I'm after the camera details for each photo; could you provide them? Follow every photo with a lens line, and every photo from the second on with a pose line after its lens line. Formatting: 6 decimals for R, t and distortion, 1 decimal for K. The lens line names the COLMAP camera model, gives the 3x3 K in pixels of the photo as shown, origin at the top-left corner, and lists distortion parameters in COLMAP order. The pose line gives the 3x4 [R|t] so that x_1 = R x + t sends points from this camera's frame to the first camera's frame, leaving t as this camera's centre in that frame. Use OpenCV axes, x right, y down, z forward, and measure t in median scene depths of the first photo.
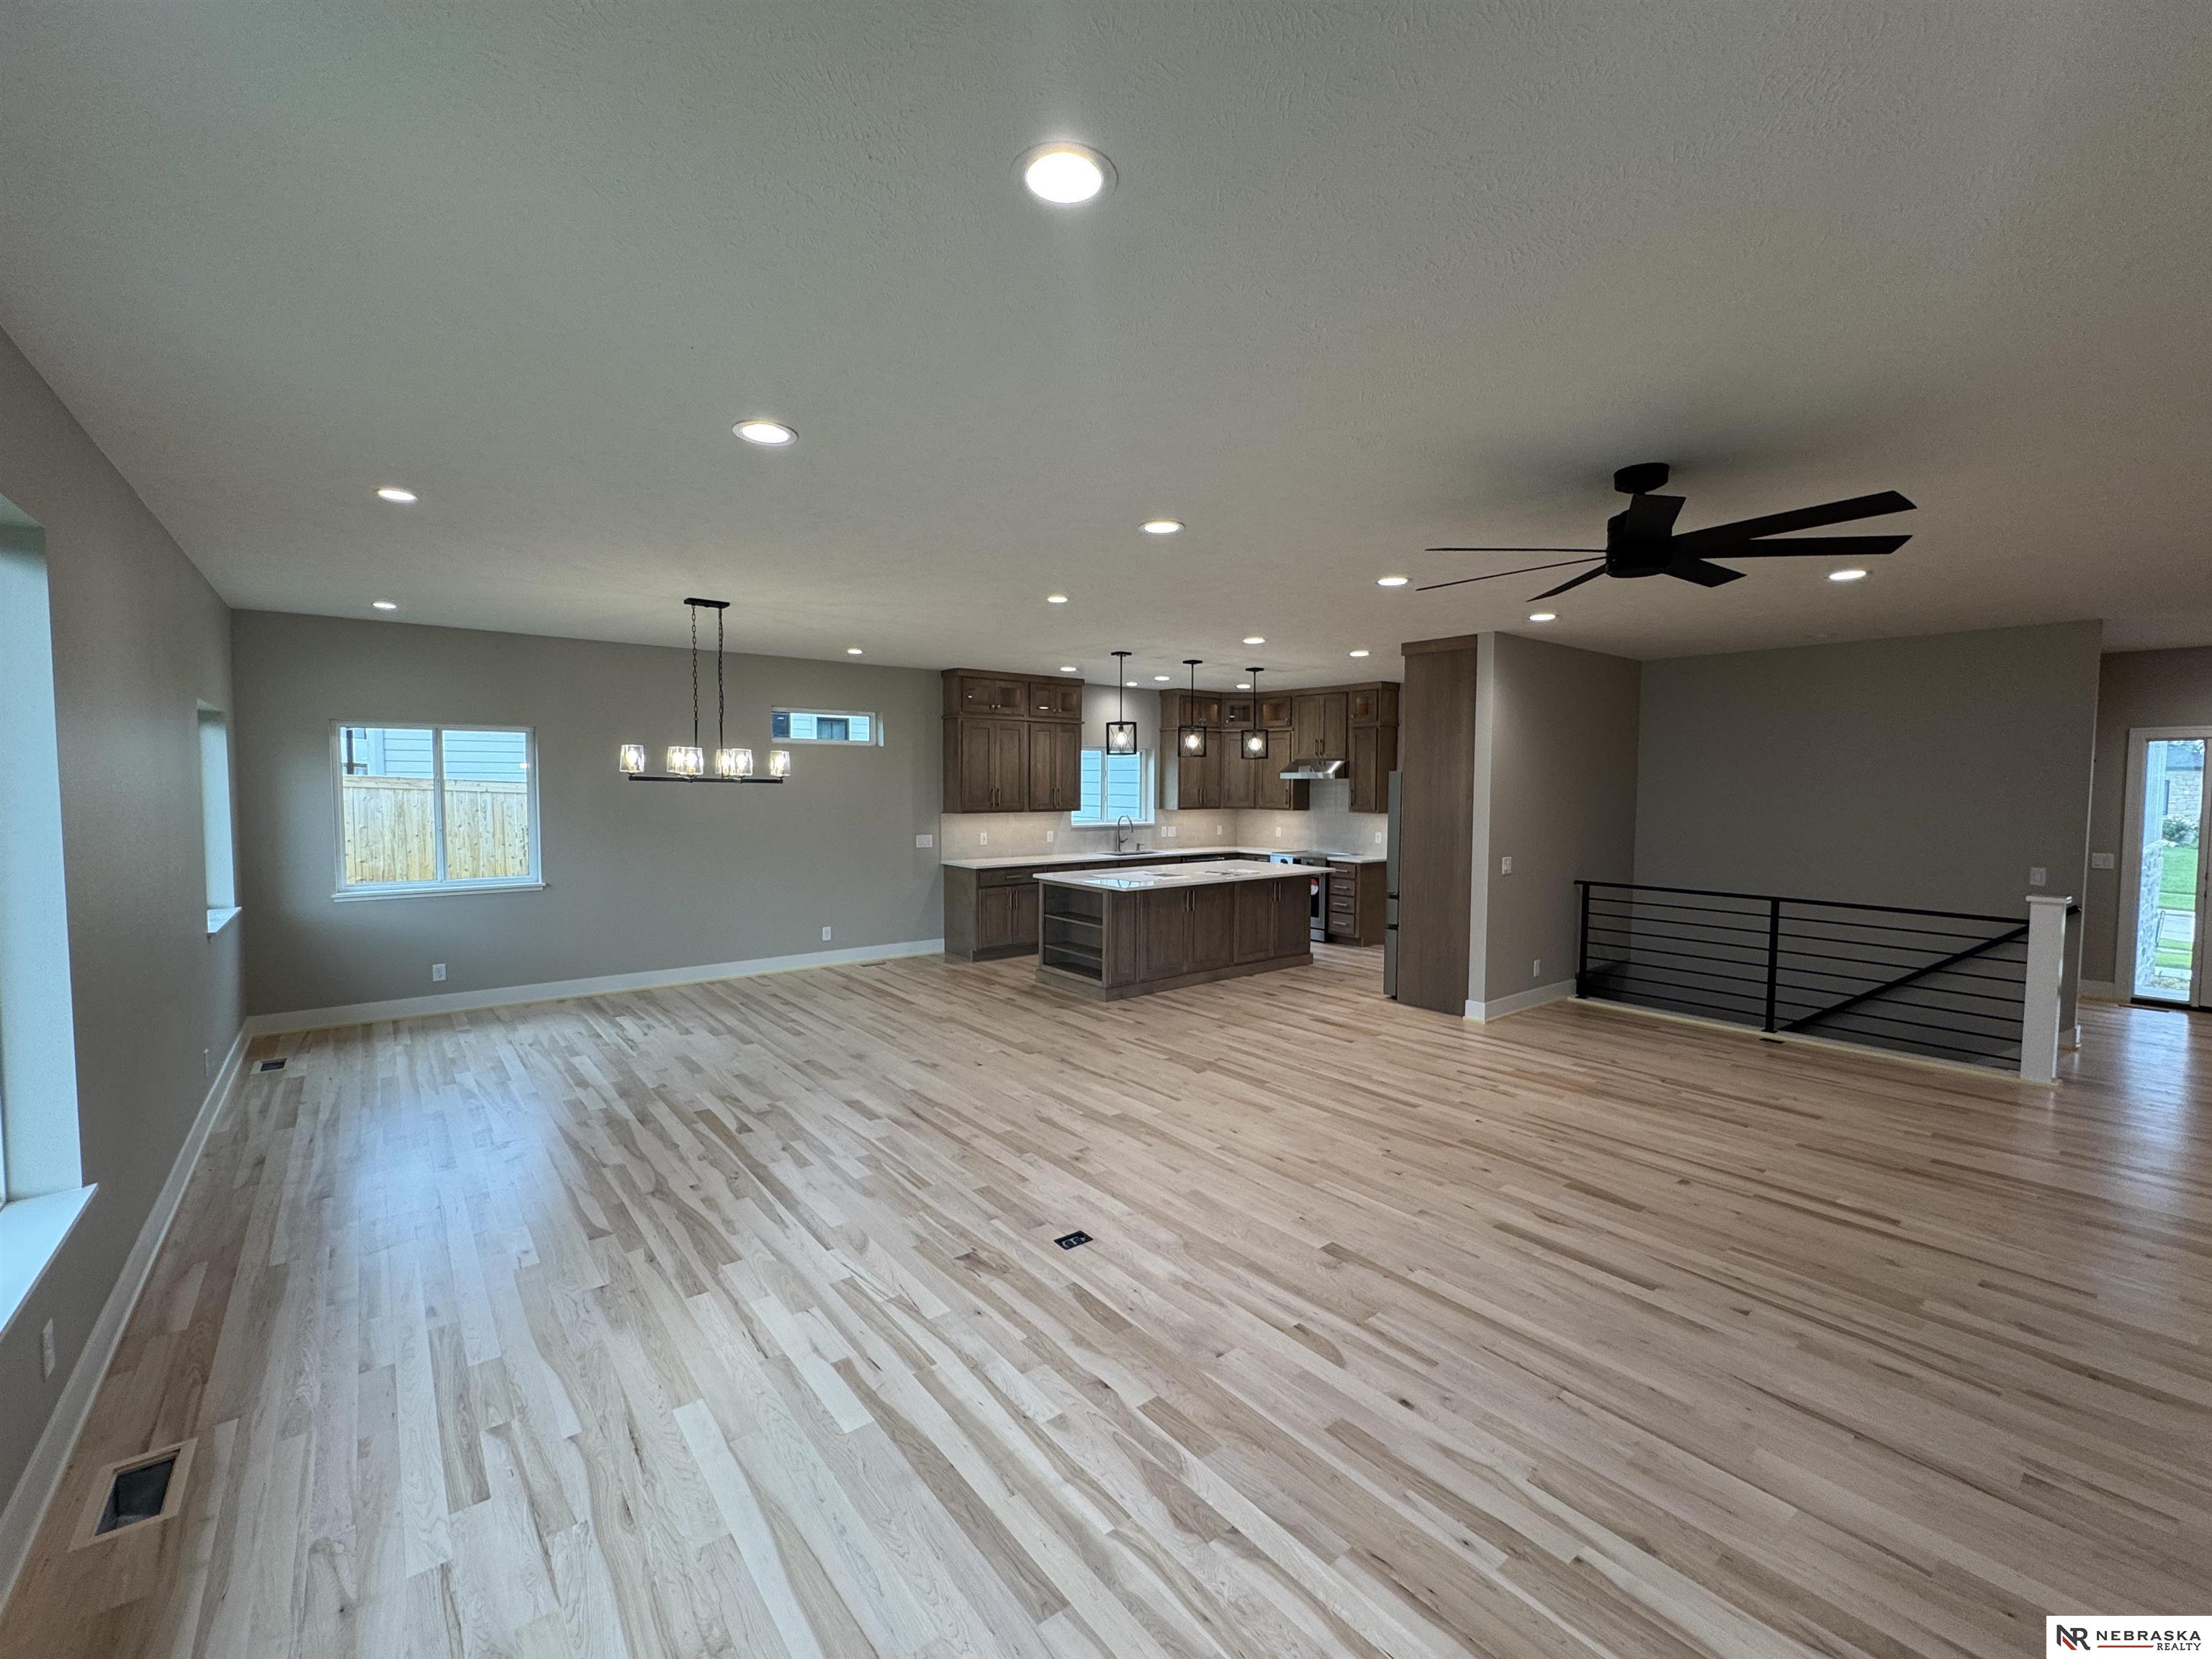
lens RADIAL K [[929.6, 0, 1106.0], [0, 929.6, 829.5], [0, 0, 1]] dist [-0.001711, -0.000350]
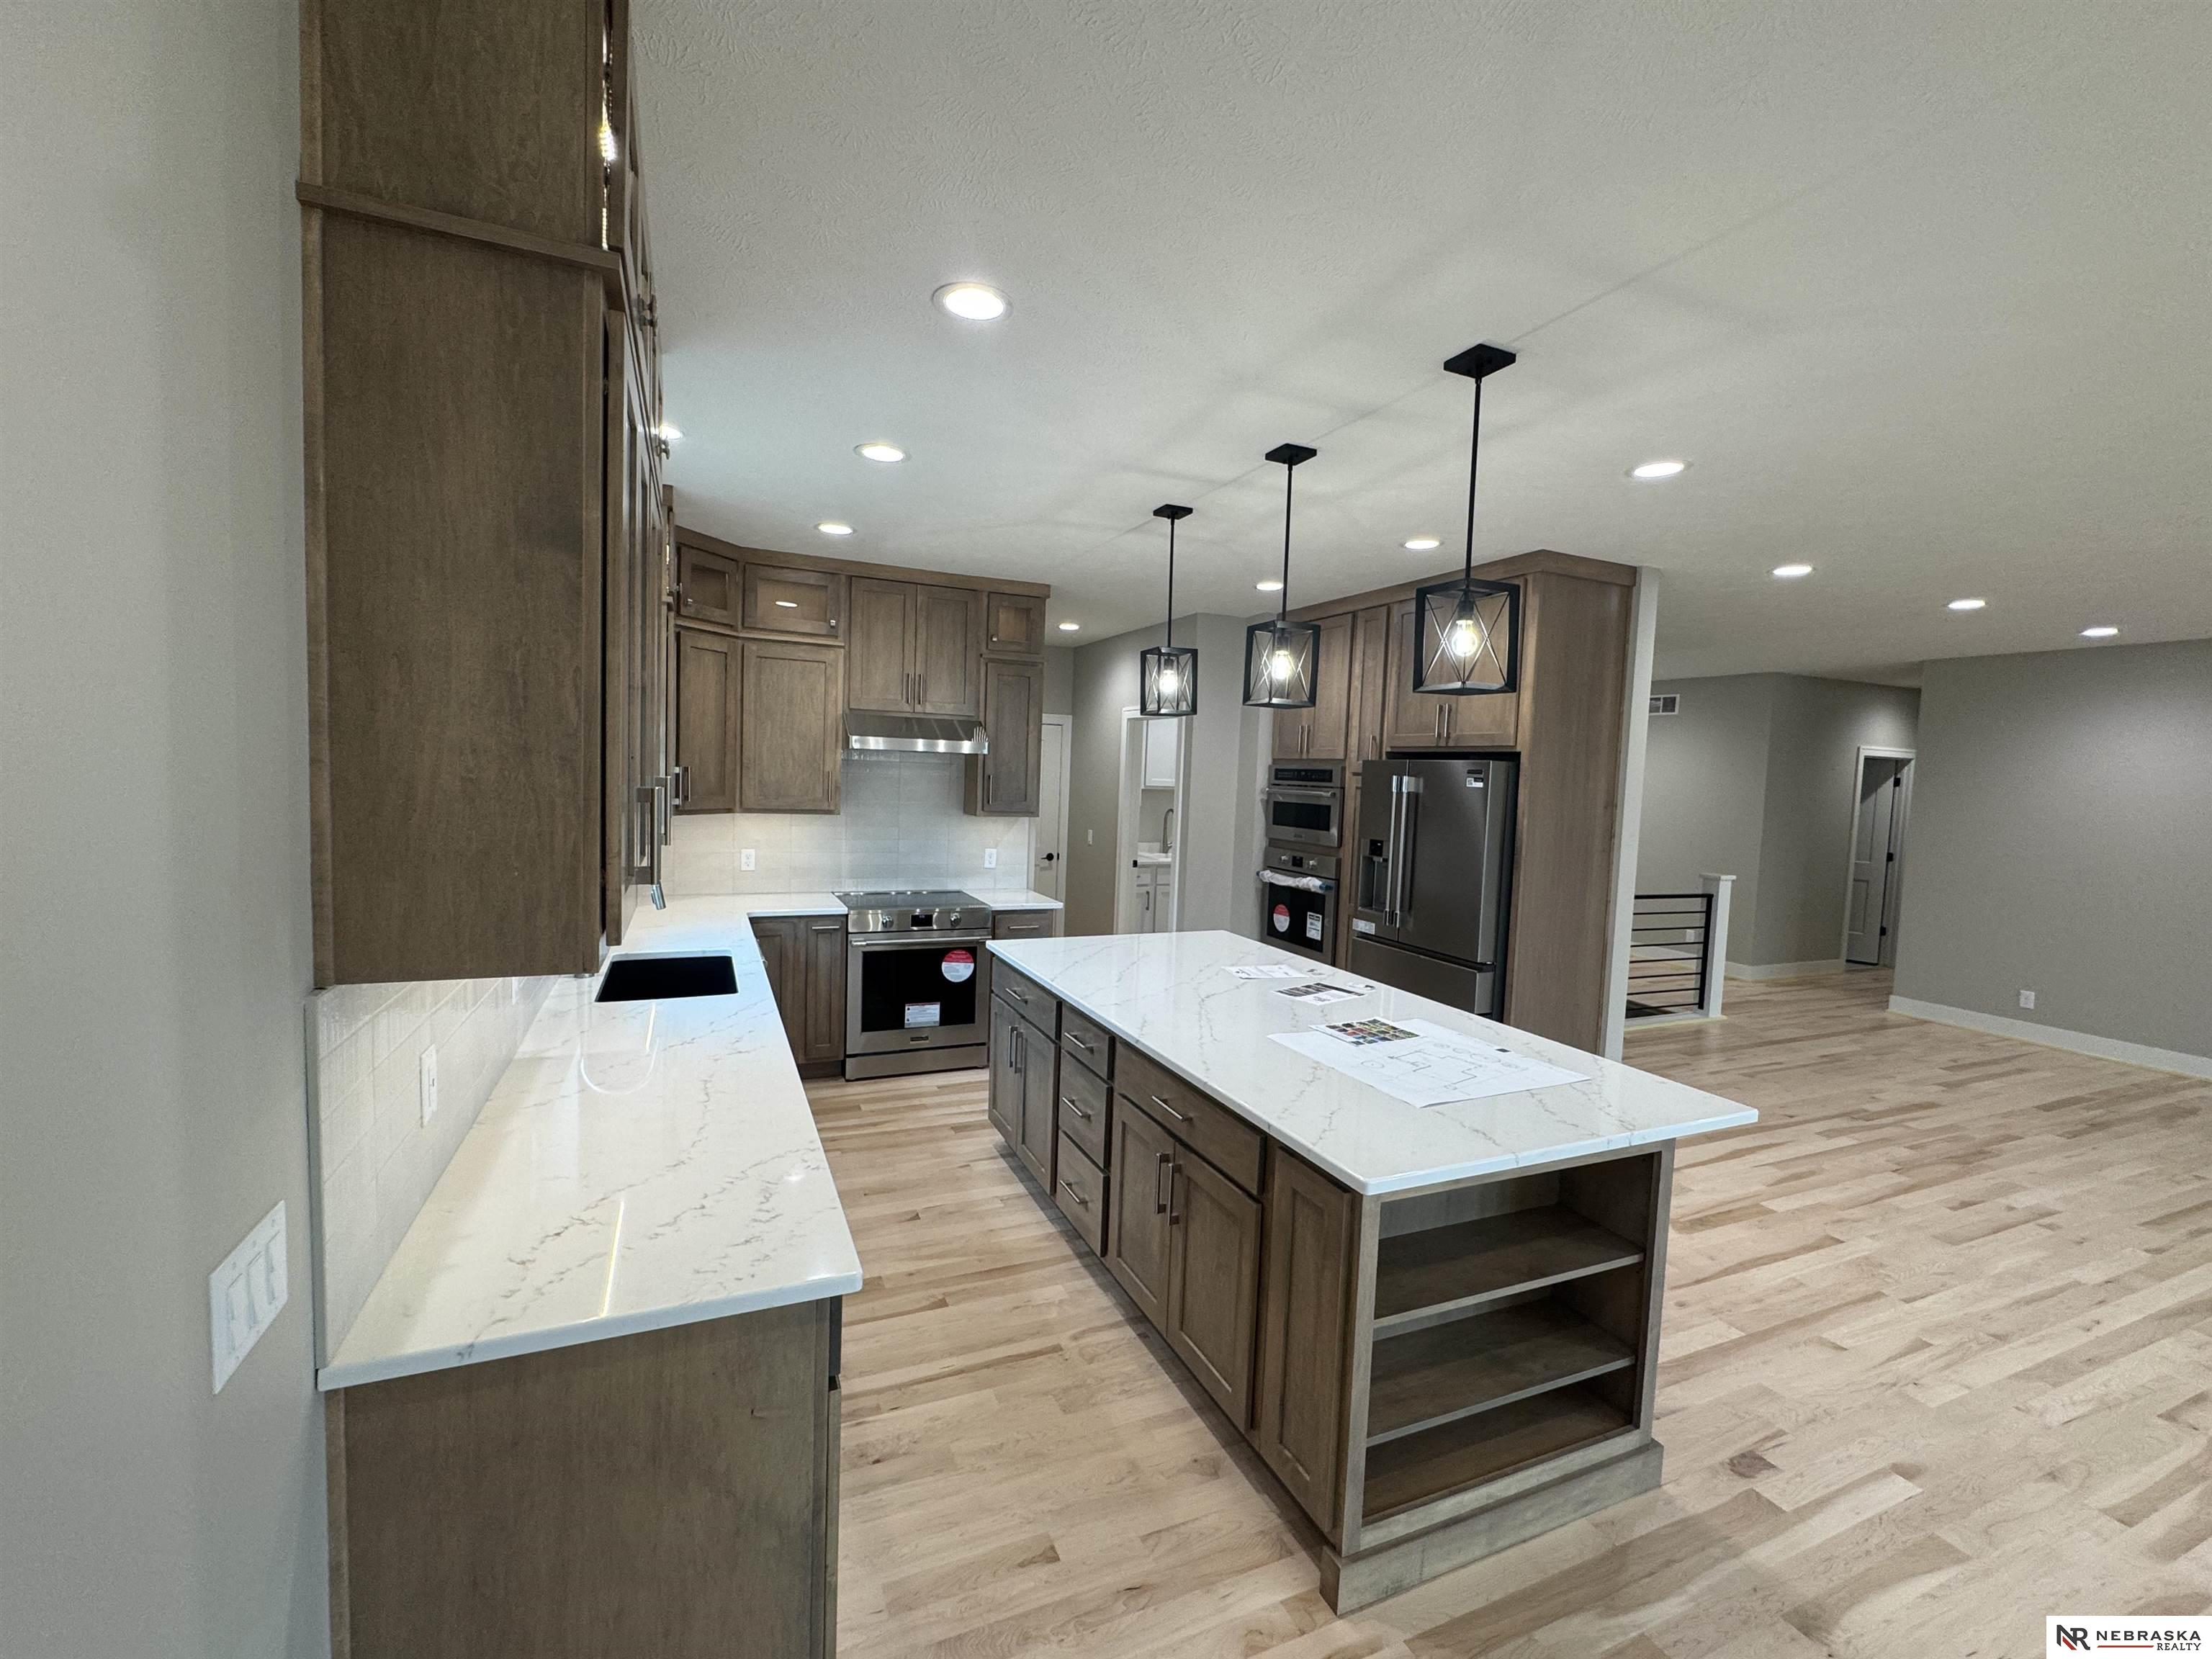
lens RADIAL K [[929.6, 0, 1106.0], [0, 929.6, 829.5], [0, 0, 1]] dist [-0.001711, -0.000350]
pose [[0.260825, -0.057508, 0.963672, -0.370859], [0.014215, 0.998345, 0.055730, -0.060689], [-0.965281, -0.000837, 0.261211, 1.203983]]
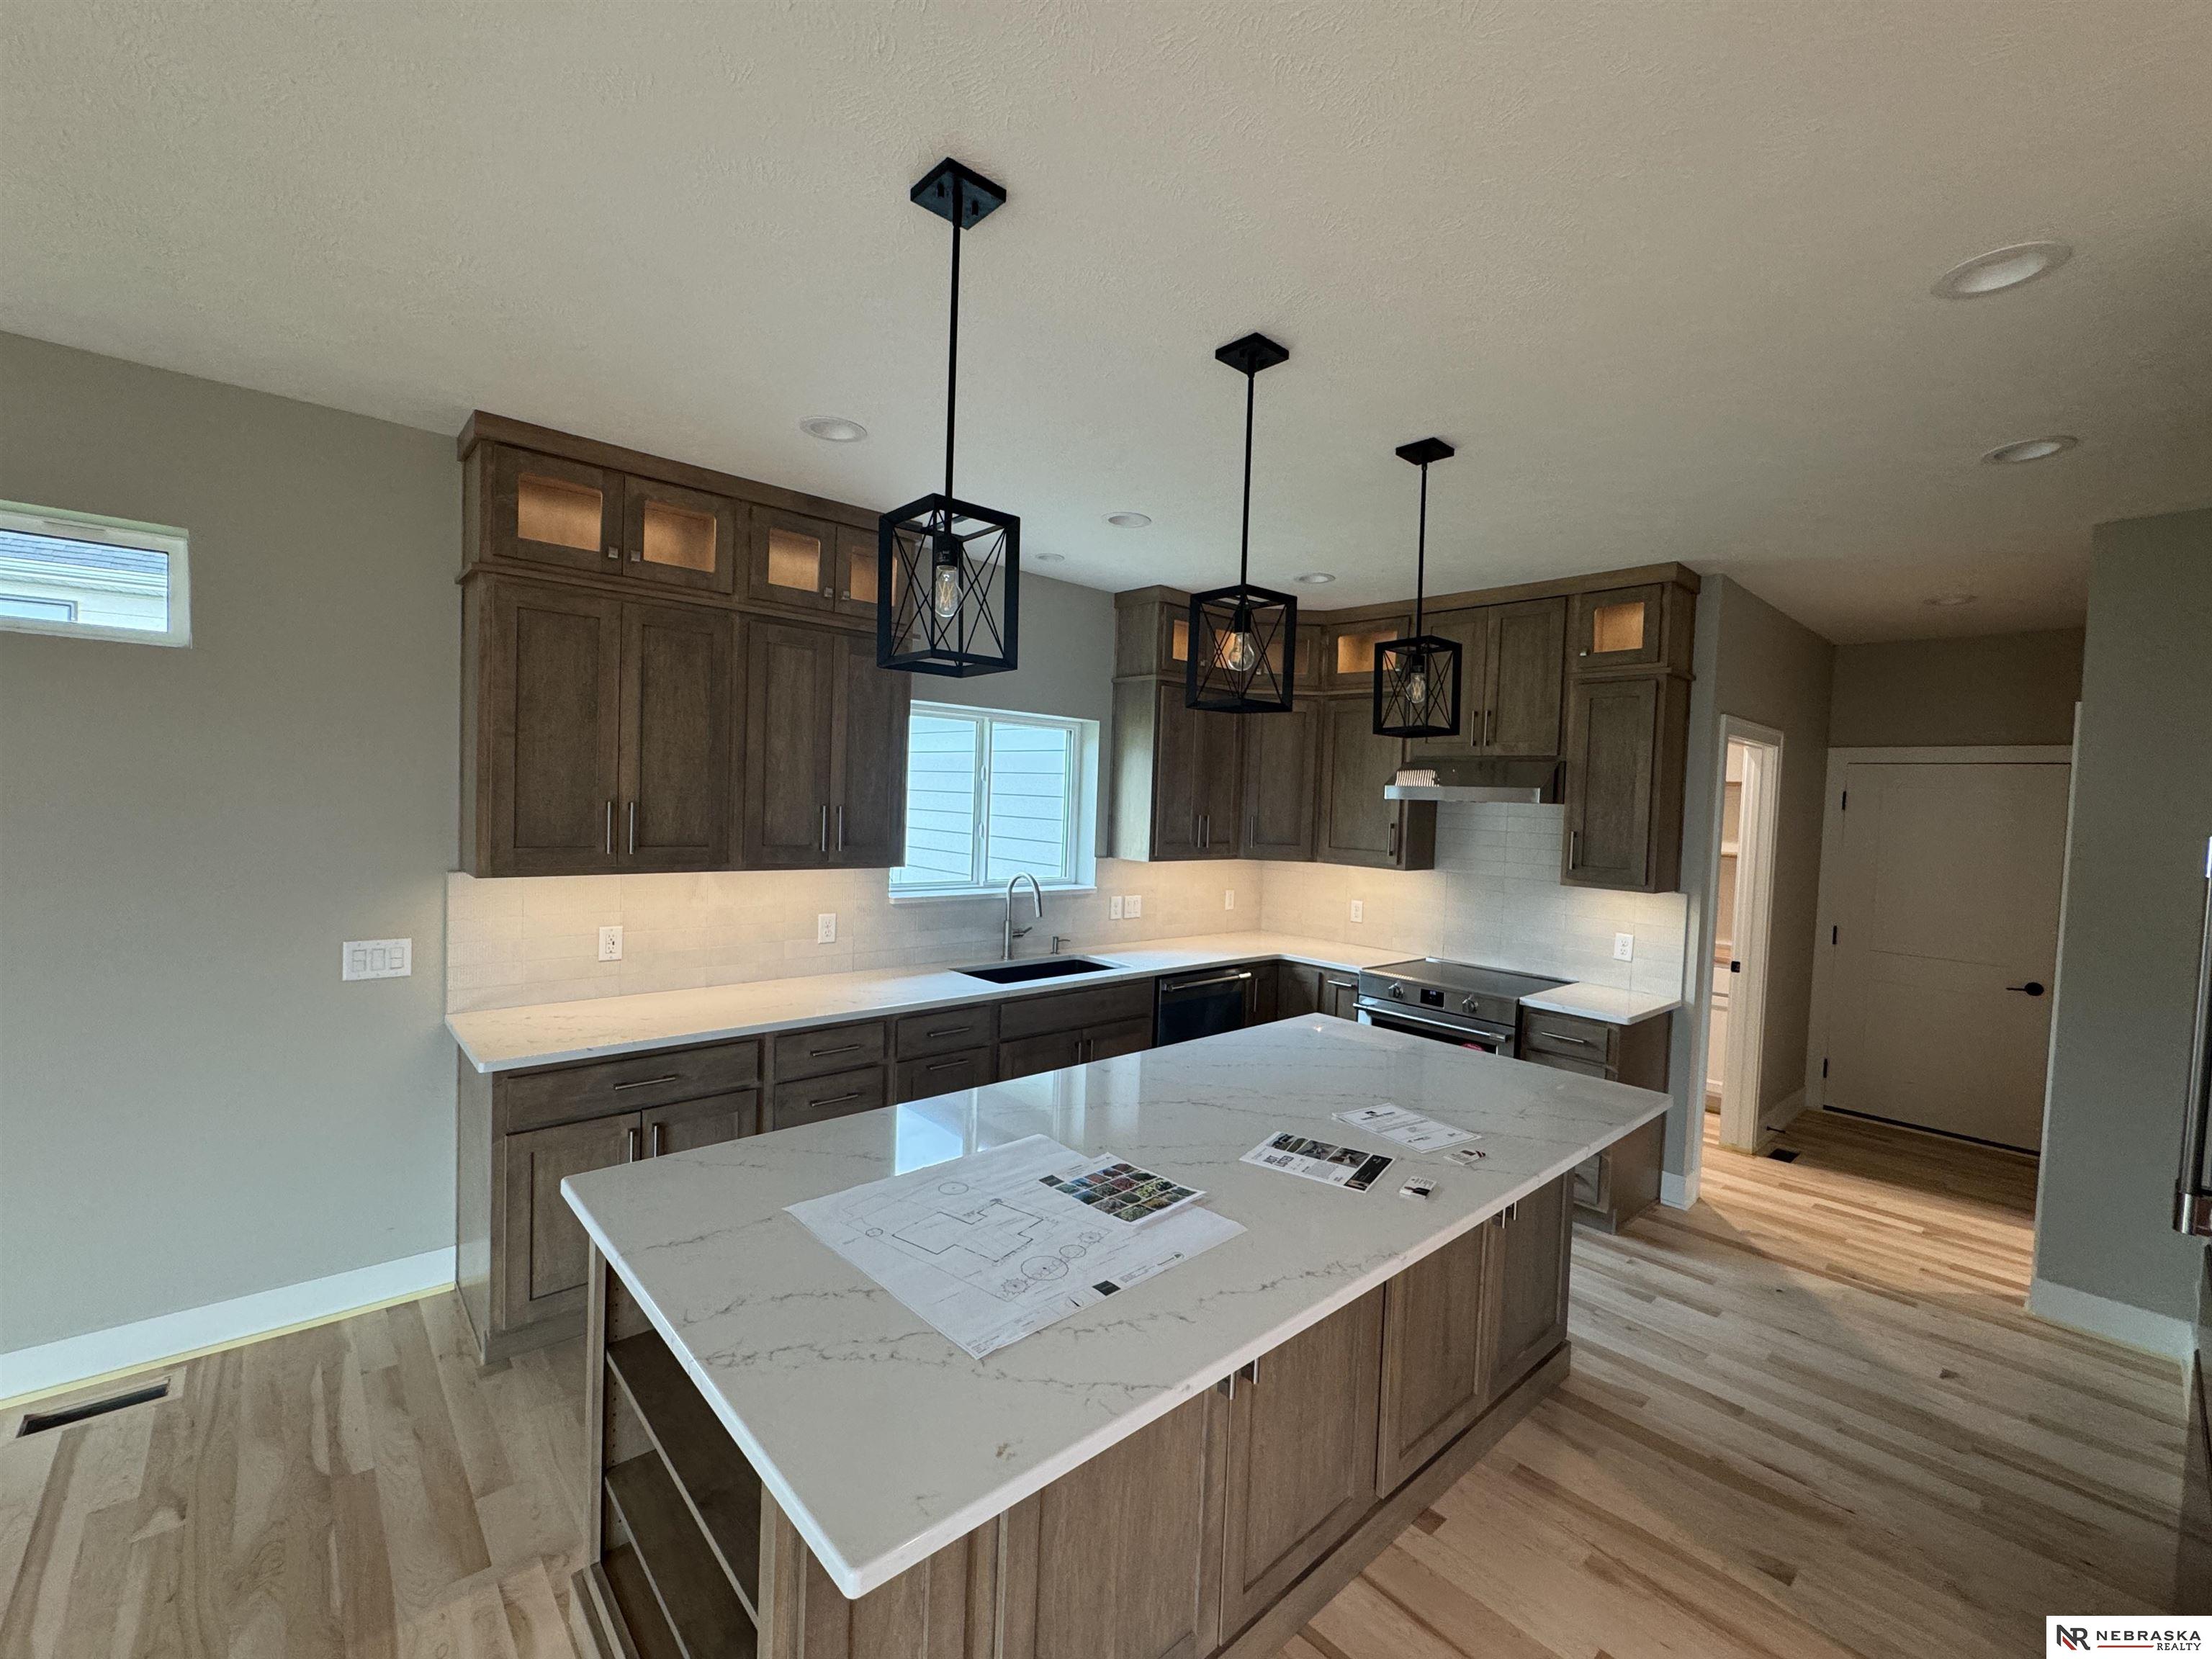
lens RADIAL K [[929.6, 0, 1106.0], [0, 929.6, 829.5], [0, 0, 1]] dist [-0.001711, -0.000350]
pose [[0.997933, 0.028931, 0.057384, 0.049771], [-0.028165, 0.999504, -0.014115, -0.048170], [-0.057764, 0.012470, 0.998252, 0.908726]]
